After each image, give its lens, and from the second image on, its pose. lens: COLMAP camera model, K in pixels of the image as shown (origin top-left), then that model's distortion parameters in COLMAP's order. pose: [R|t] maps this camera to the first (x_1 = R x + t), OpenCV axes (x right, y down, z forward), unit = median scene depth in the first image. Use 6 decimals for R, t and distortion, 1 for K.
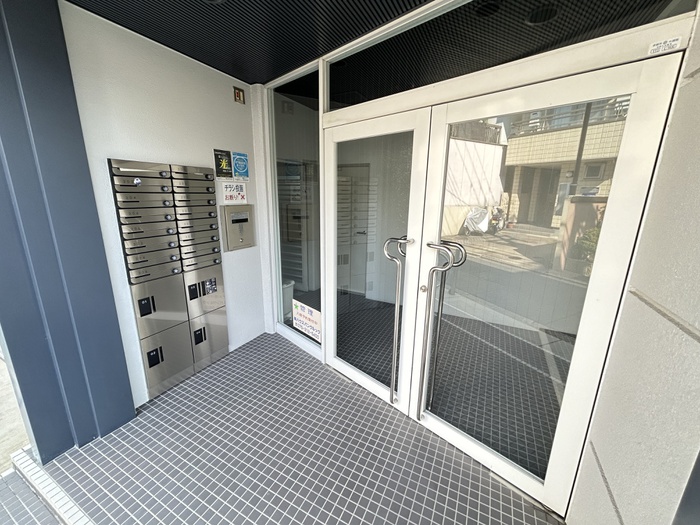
lens RADIAL K [[283.2, 0, 350.0], [0, 283.2, 262.5], [0, 0, 1]] dist [-0.003456, -0.000291]
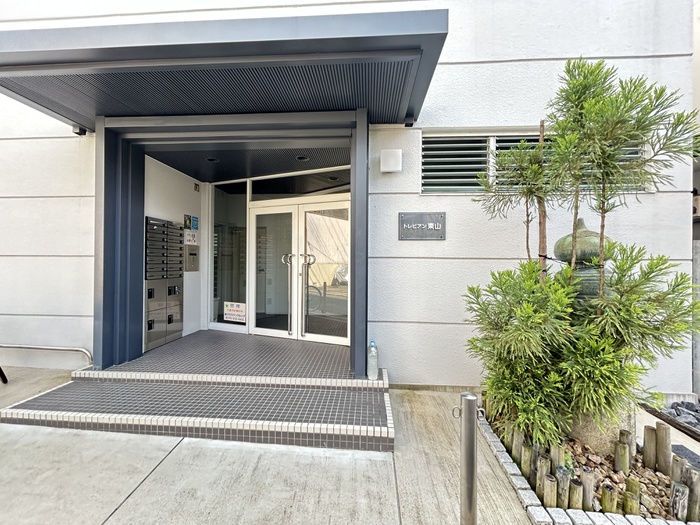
lens RADIAL K [[283.2, 0, 350.0], [0, 283.2, 262.5], [0, 0, 1]] dist [-0.003456, -0.000291]
pose [[0.918337, -0.008828, 0.395701, -0.209395], [0.101468, 0.971591, -0.213809, 0.384815], [-0.382572, 0.236500, 0.893144, -0.927574]]
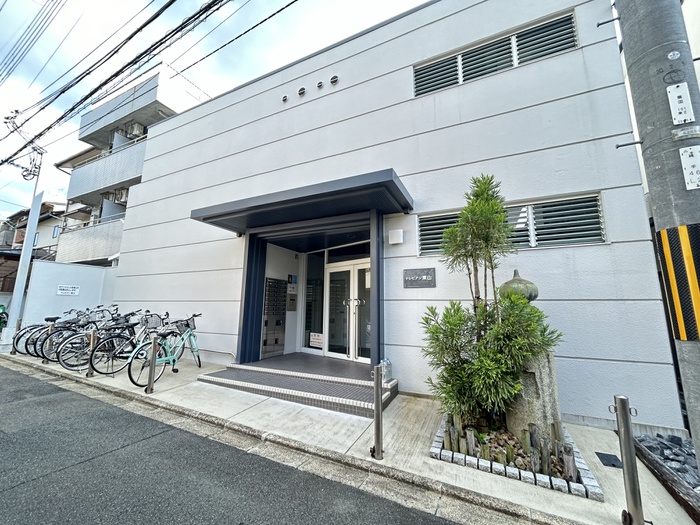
lens RADIAL K [[283.2, 0, 350.0], [0, 283.2, 262.5], [0, 0, 1]] dist [-0.003456, -0.000291]
pose [[0.999729, 0.000141, 0.023290, 0.086778], [0.009047, 0.919111, -0.393895, 0.610729], [-0.021461, 0.393998, 0.918861, -1.659866]]
